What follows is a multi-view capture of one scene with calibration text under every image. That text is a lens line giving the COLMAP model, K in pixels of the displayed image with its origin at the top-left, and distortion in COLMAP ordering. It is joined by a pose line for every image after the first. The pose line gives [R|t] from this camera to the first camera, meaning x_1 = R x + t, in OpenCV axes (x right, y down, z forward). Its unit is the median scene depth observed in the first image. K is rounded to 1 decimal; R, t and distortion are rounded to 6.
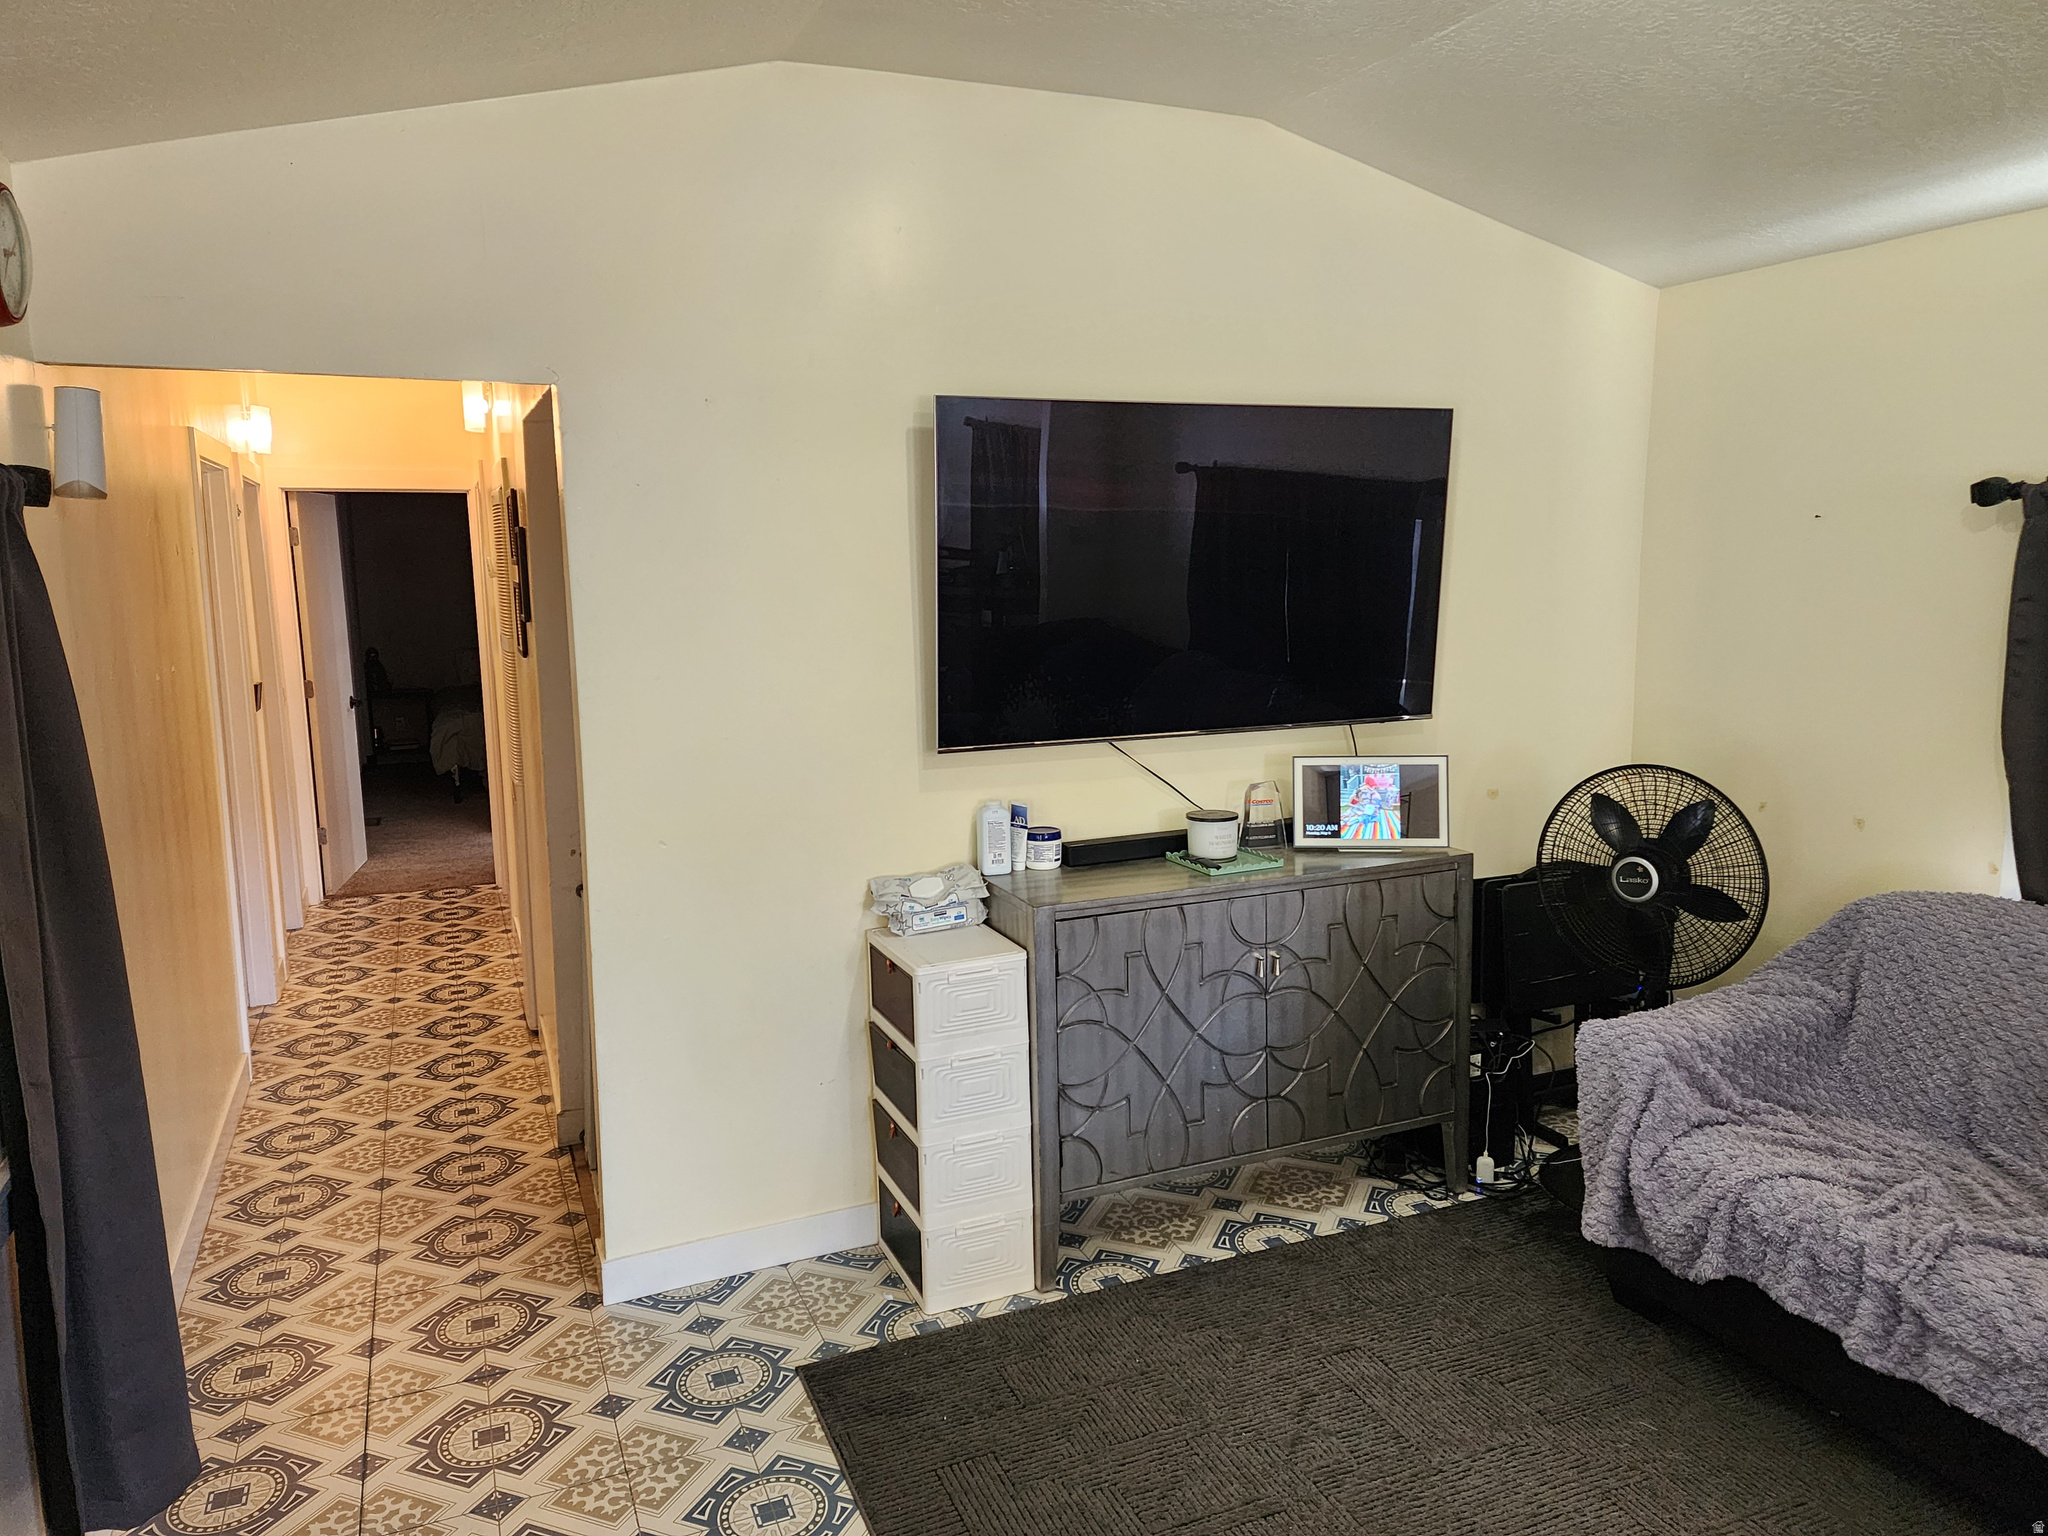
lens RADIAL K [[1416.5, 0, 1019.7], [0, 1416.5, 756.8], [0, 0, 1]] dist [0.135511, -0.113132]
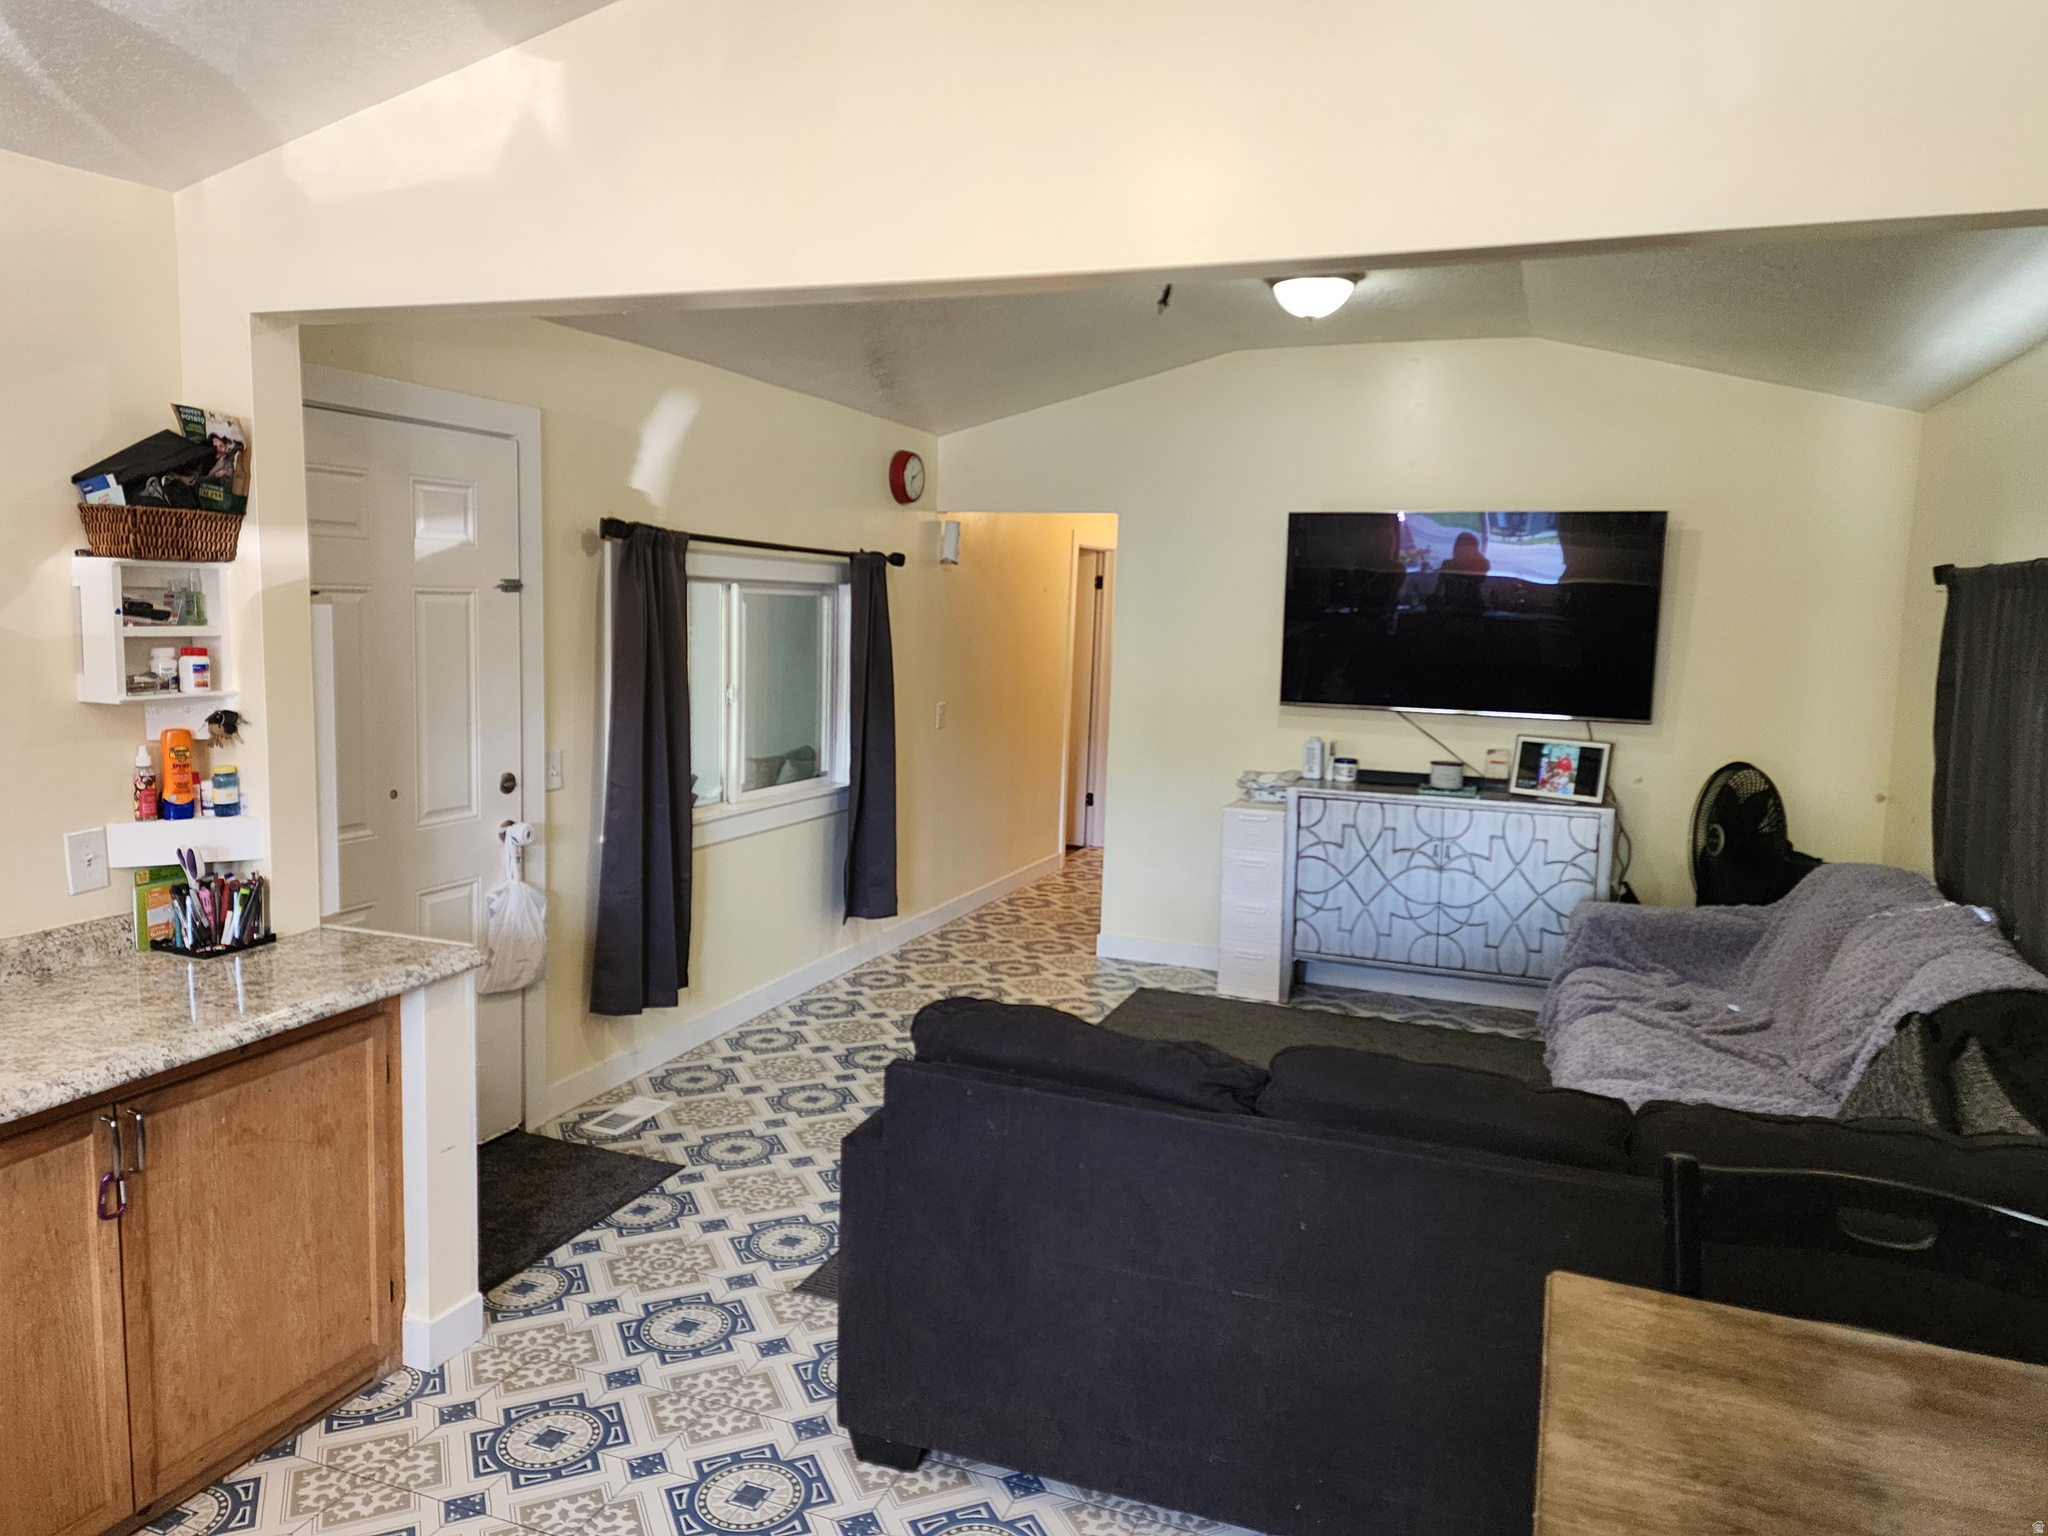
lens RADIAL K [[1412.1, 0, 1024.1], [0, 1412.1, 741.0], [0, 0, 1]] dist [0.073759, -0.063654]
pose [[0.717736, 0.103352, -0.688603, 0.956929], [-0.134368, 0.990894, 0.008670, 0.071565], [0.683228, 0.086304, 0.725087, -0.533173]]
